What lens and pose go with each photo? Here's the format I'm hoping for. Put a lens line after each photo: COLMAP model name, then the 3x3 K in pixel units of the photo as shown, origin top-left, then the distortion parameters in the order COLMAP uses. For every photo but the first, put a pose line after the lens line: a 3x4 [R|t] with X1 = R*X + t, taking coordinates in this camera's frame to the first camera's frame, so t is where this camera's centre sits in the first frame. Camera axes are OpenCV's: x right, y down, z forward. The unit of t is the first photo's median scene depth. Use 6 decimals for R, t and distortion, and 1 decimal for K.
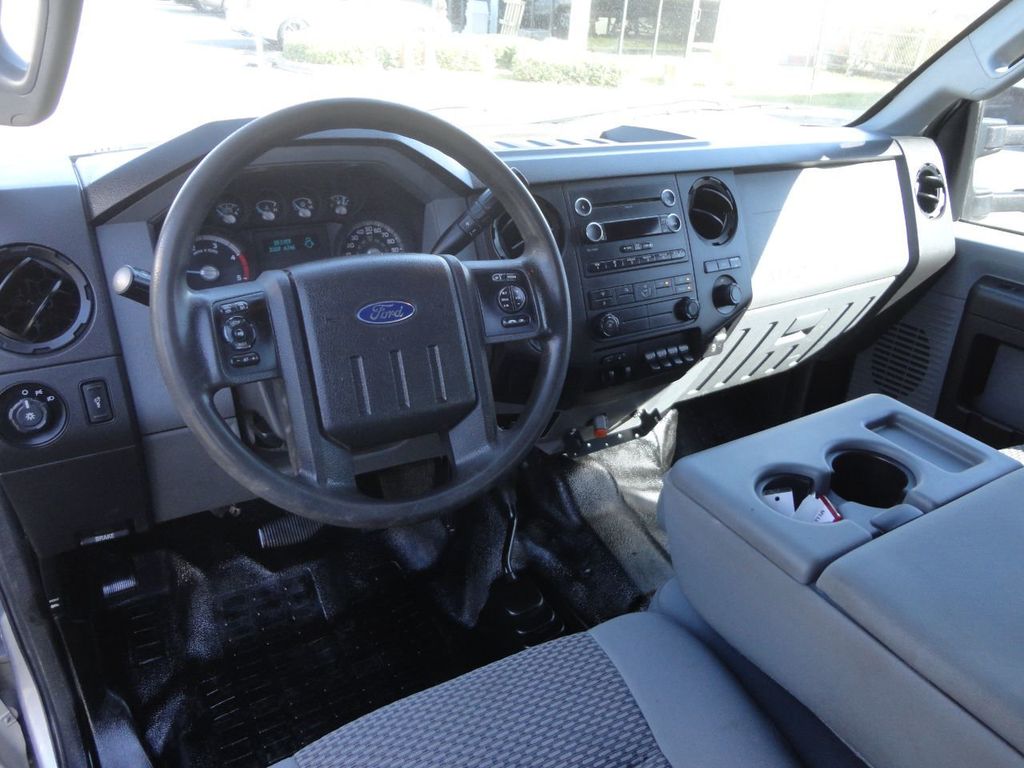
lens RADIAL K [[744.2, 0, 516.7], [0, 744.2, 389.7], [0, 0, 1]] dist [-0.011207, 0.002427]
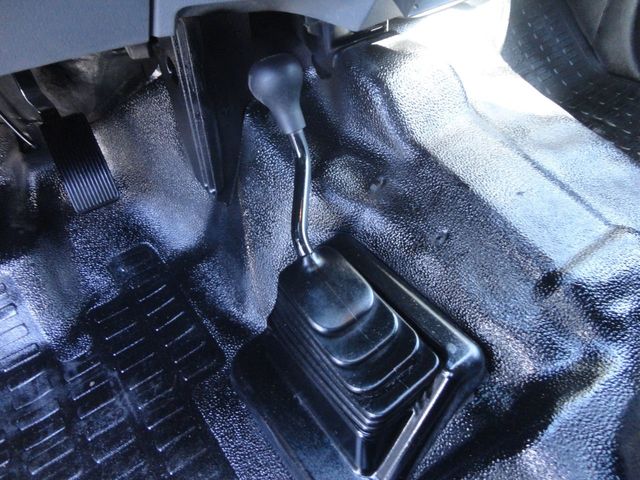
lens RADIAL K [[465.1, 0, 322.9], [0, 465.1, 243.5], [0, 0, 1]] dist [-0.011207, 0.002427]
pose [[0.992289, -0.122310, 0.020053, -0.004431], [0.109545, 0.941146, 0.319756, 0.119672], [-0.057982, -0.315094, 0.947288, 0.630143]]
